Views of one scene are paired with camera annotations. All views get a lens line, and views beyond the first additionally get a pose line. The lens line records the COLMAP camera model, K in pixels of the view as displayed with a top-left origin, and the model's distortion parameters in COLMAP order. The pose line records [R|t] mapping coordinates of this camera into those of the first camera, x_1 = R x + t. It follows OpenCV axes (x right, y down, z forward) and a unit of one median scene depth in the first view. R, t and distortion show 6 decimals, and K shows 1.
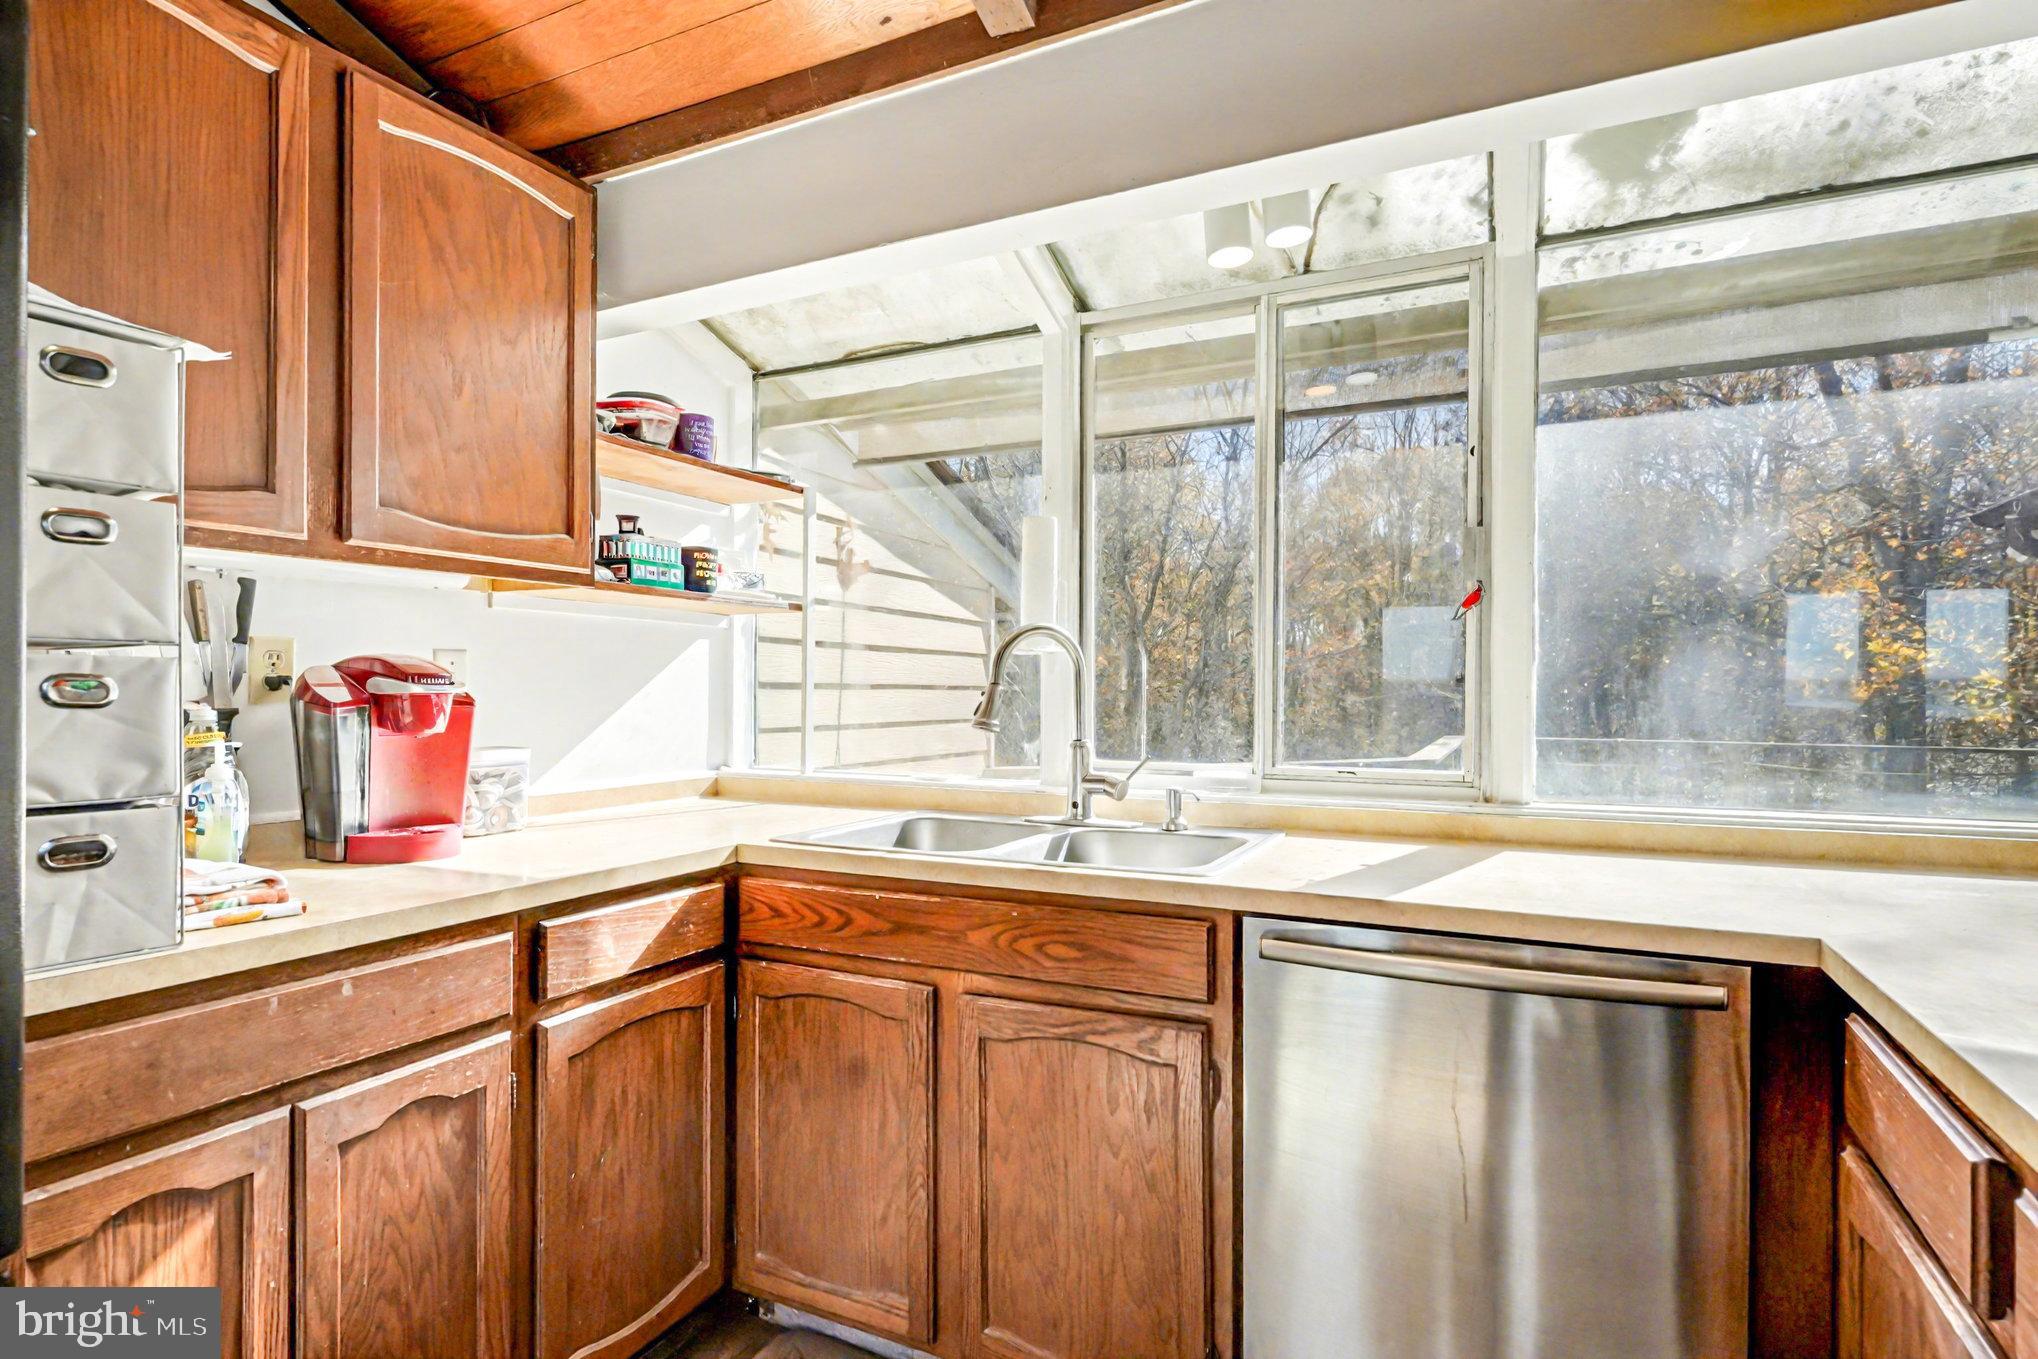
lens RADIAL K [[1018.9, 0, 1025.0], [0, 1018.9, 689.8], [0, 0, 1]] dist [0.001275, 0.000460]
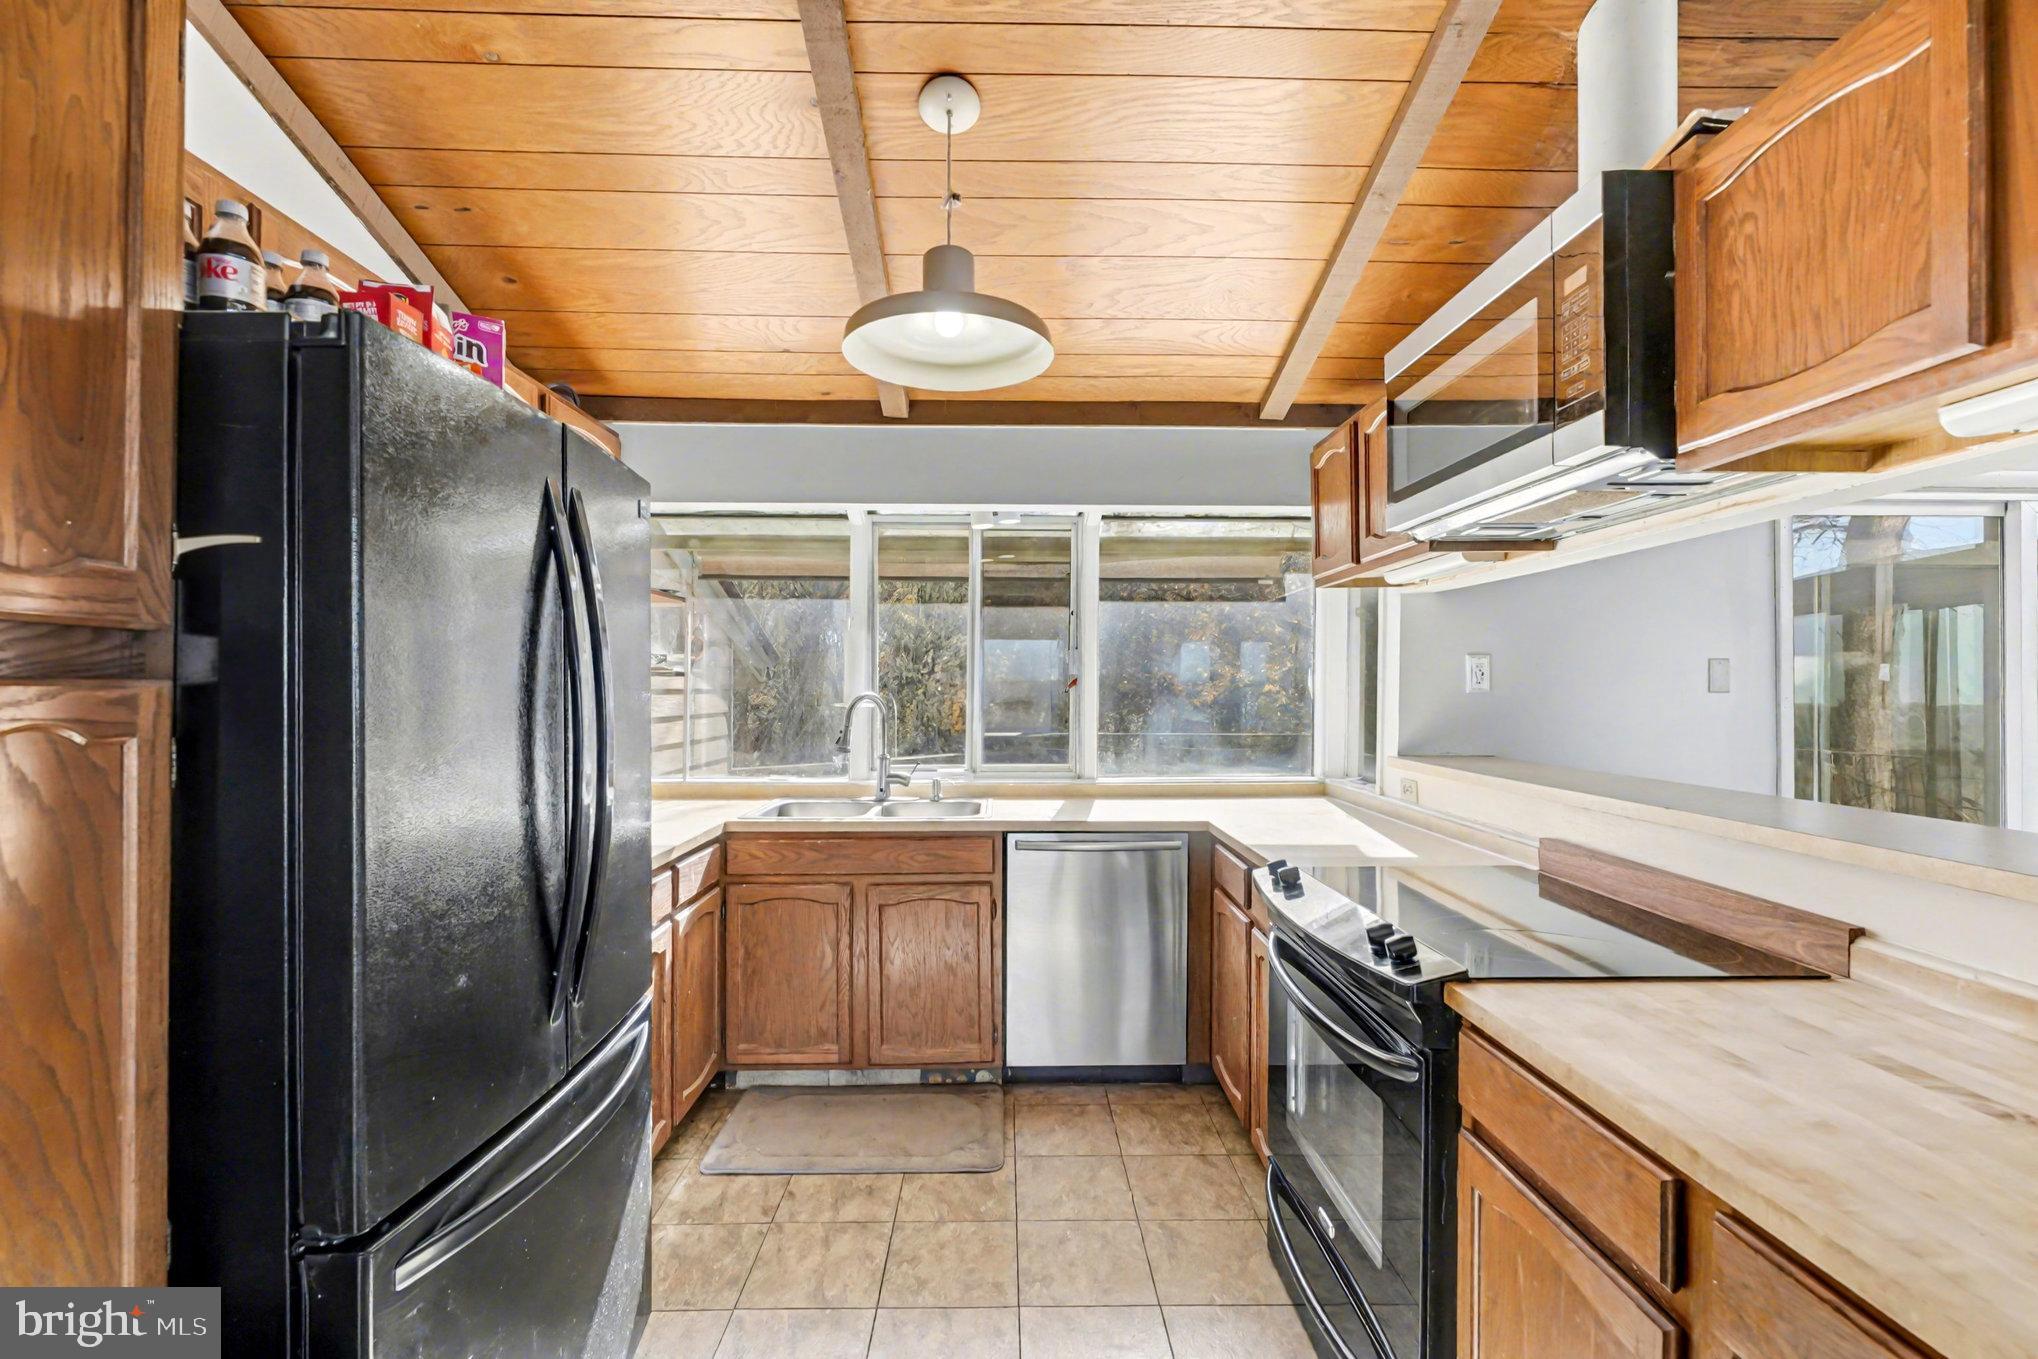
lens RADIAL K [[890.5, 0, 1019.0], [0, 890.5, 679.5], [0, 0, 1]] dist [-0.000602, -0.000066]
pose [[0.887707, 0.003636, 0.460395, -0.560704], [0.000027, 0.999968, -0.007950, -0.089260], [-0.460409, 0.007070, 0.887679, -0.650644]]
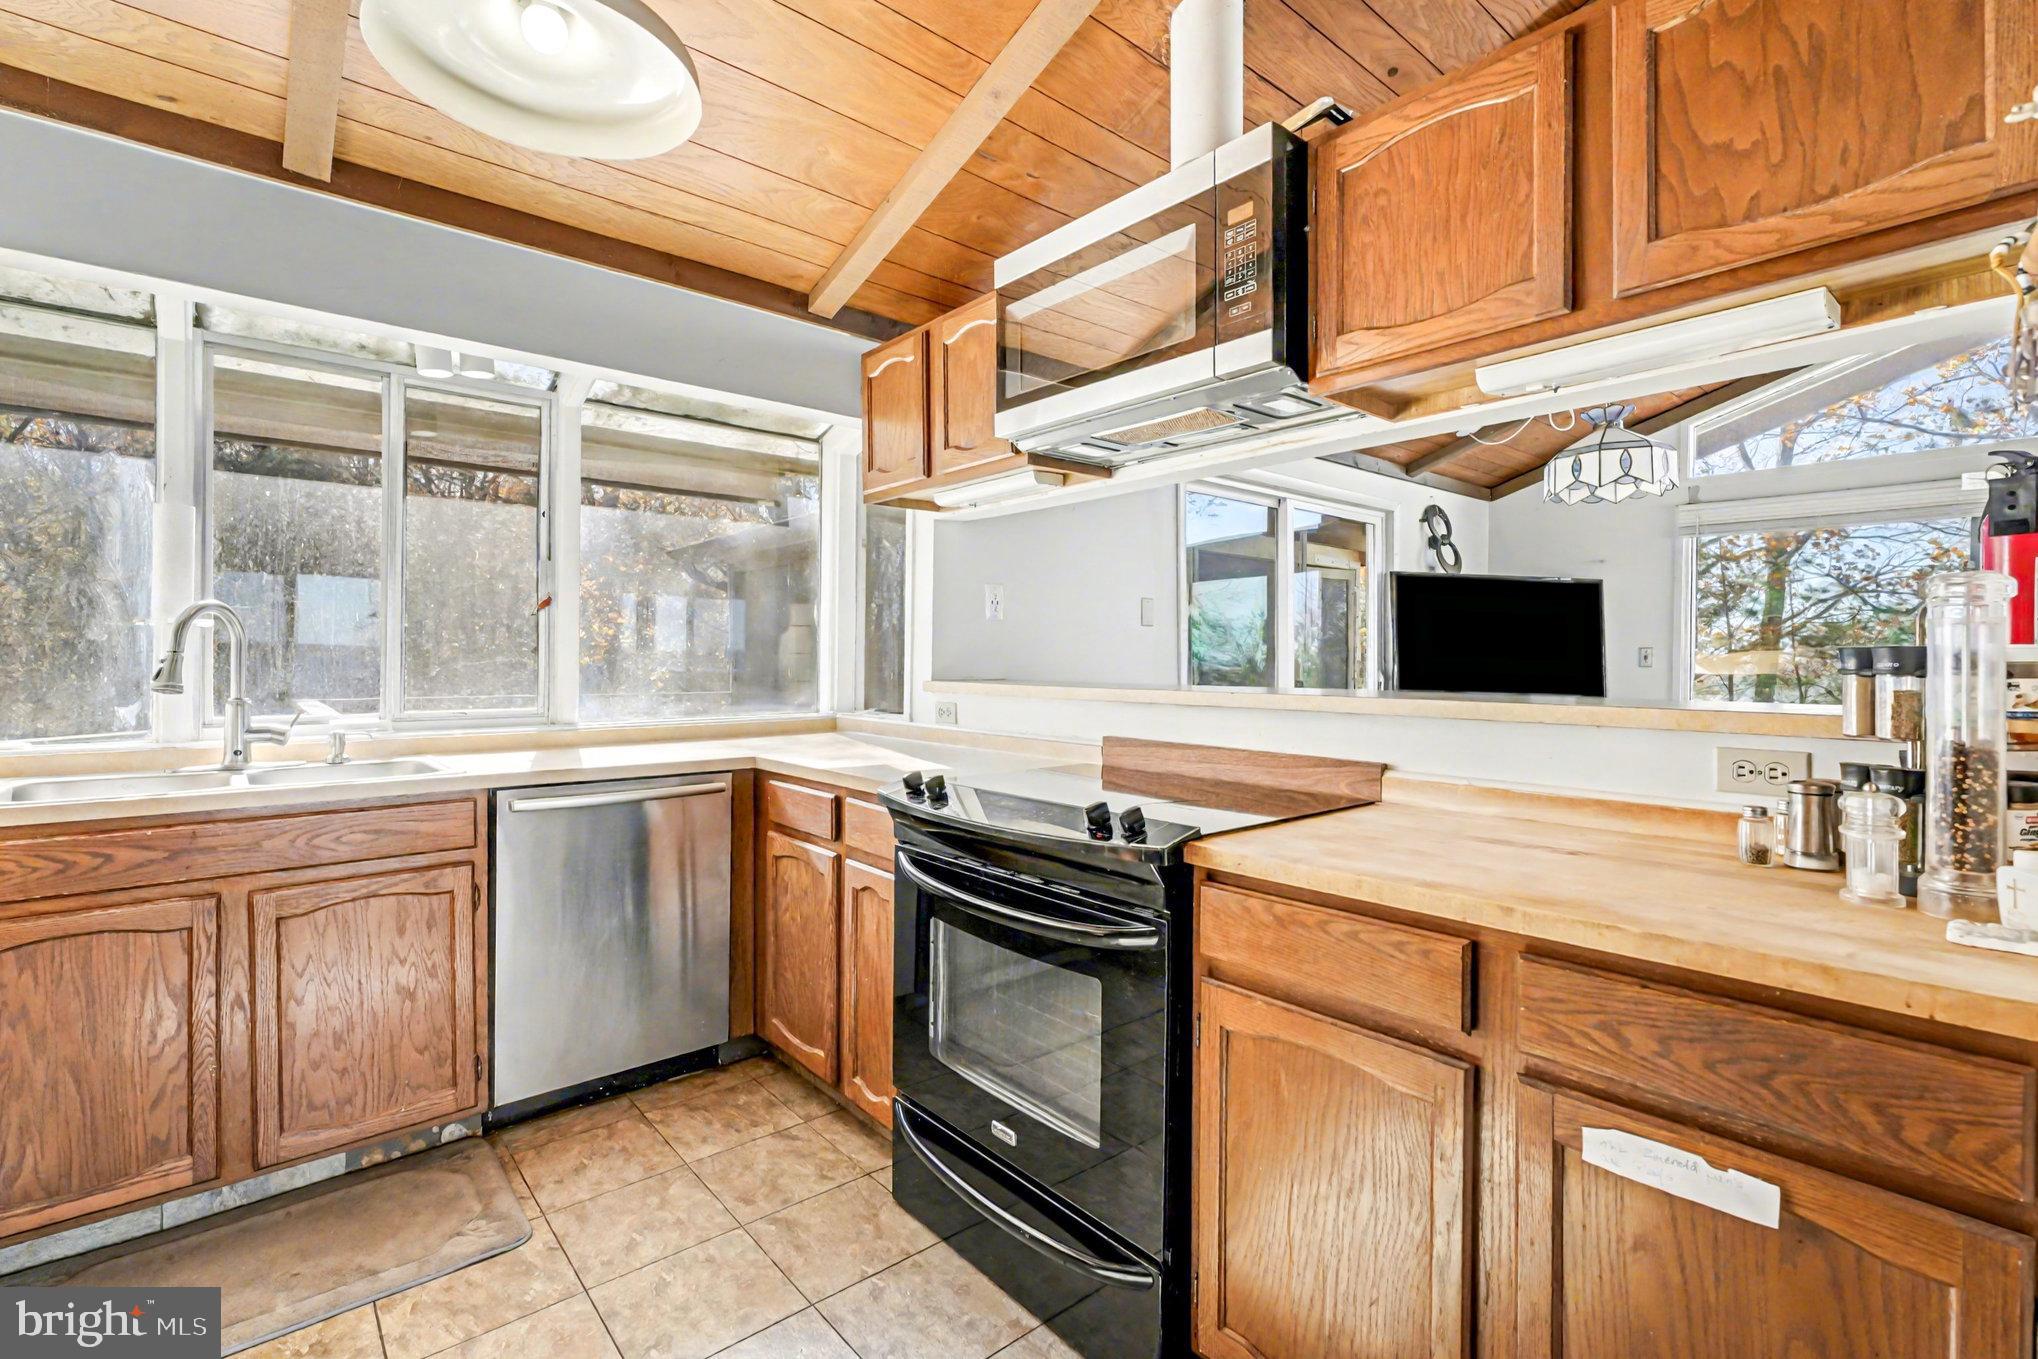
lens RADIAL K [[922.9, 0, 1018.9], [0, 922.9, 653.4], [0, 0, 1]] dist [0.000541, -0.000261]
pose [[0.390692, 0.005746, 0.920503, -0.700976], [-0.001564, 0.999983, -0.005578, 0.000052], [-0.920520, 0.000740, 0.390695, -0.326332]]
